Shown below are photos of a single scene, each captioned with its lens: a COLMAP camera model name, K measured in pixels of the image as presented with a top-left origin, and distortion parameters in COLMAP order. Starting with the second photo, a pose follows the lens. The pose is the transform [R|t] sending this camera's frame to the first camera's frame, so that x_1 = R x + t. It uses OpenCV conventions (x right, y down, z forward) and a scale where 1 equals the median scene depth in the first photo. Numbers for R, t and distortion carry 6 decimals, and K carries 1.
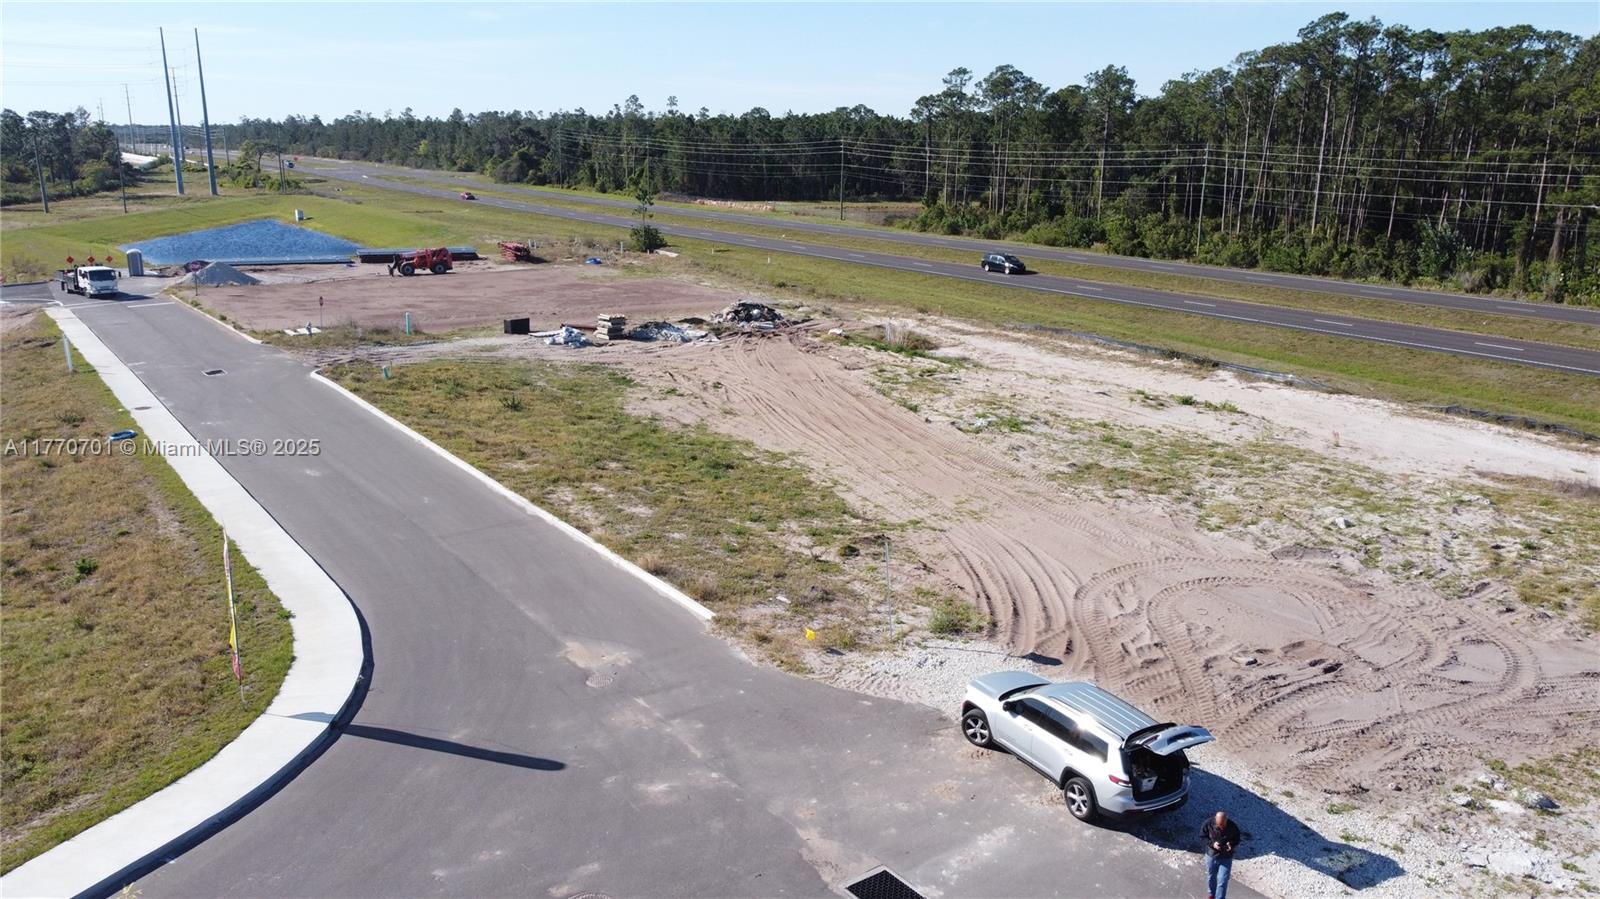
lens RADIAL K [[1213.9, 0, 801.6], [0, 1213.9, 462.1], [0, 0, 1]] dist [0.002247, -0.009014]
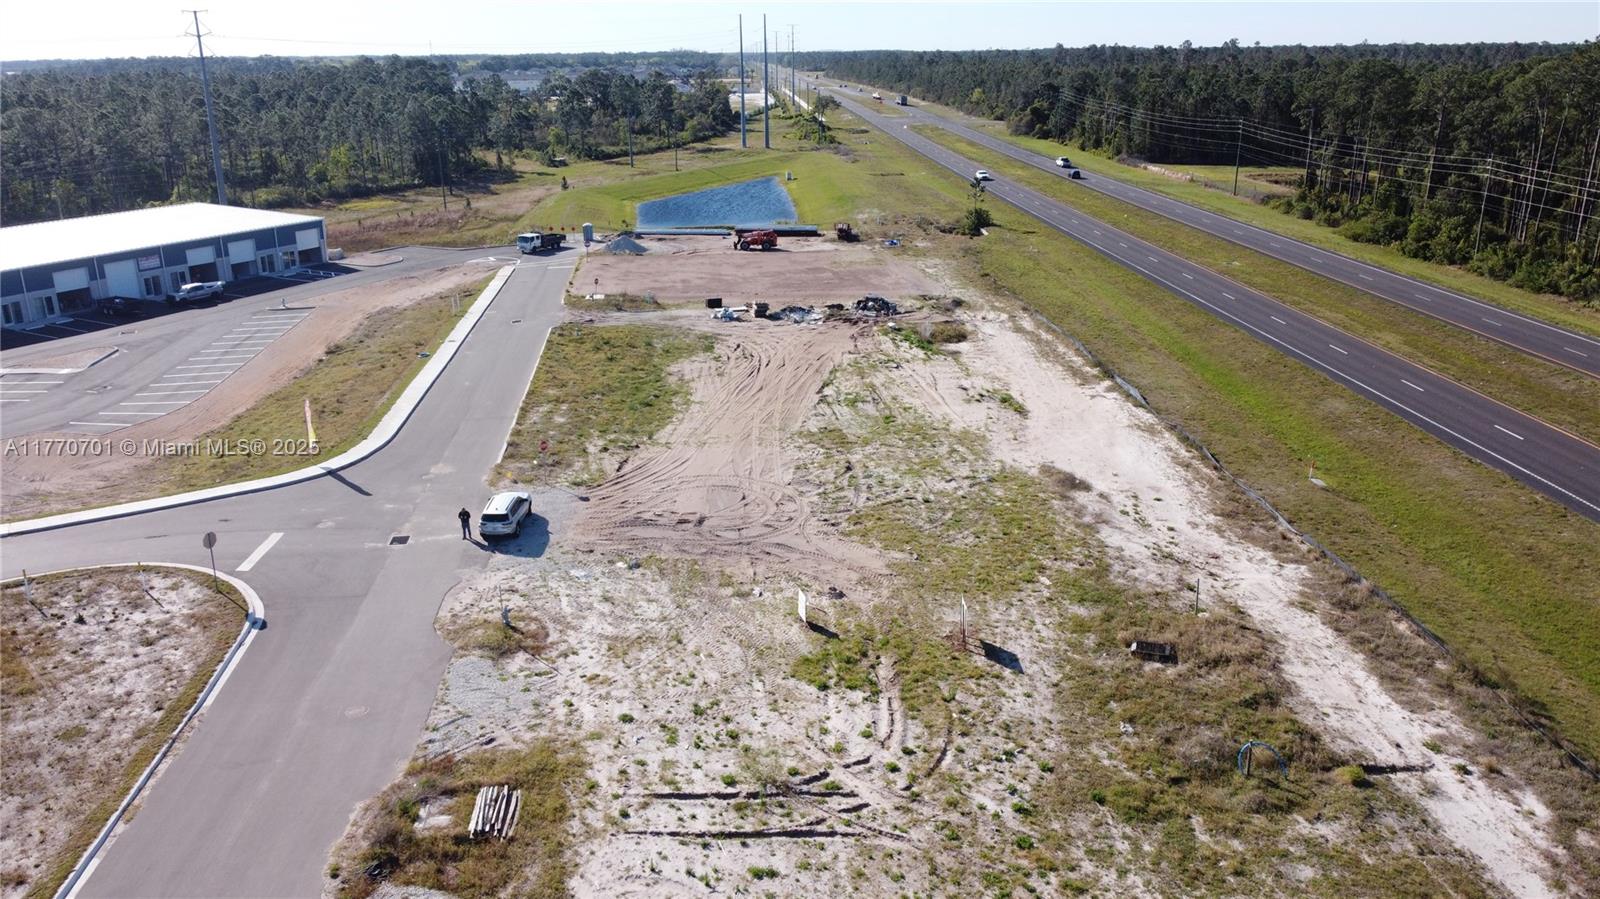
lens RADIAL K [[1213.9, 0, 771.5], [0, 1213.9, 407.0], [0, 0, 1]] dist [0.002247, -0.009014]
pose [[0.866310, 0.119206, -0.485074, 1.093147], [-0.110353, 0.992786, 0.046894, -0.110146], [0.487164, 0.012905, 0.873215, -0.590441]]
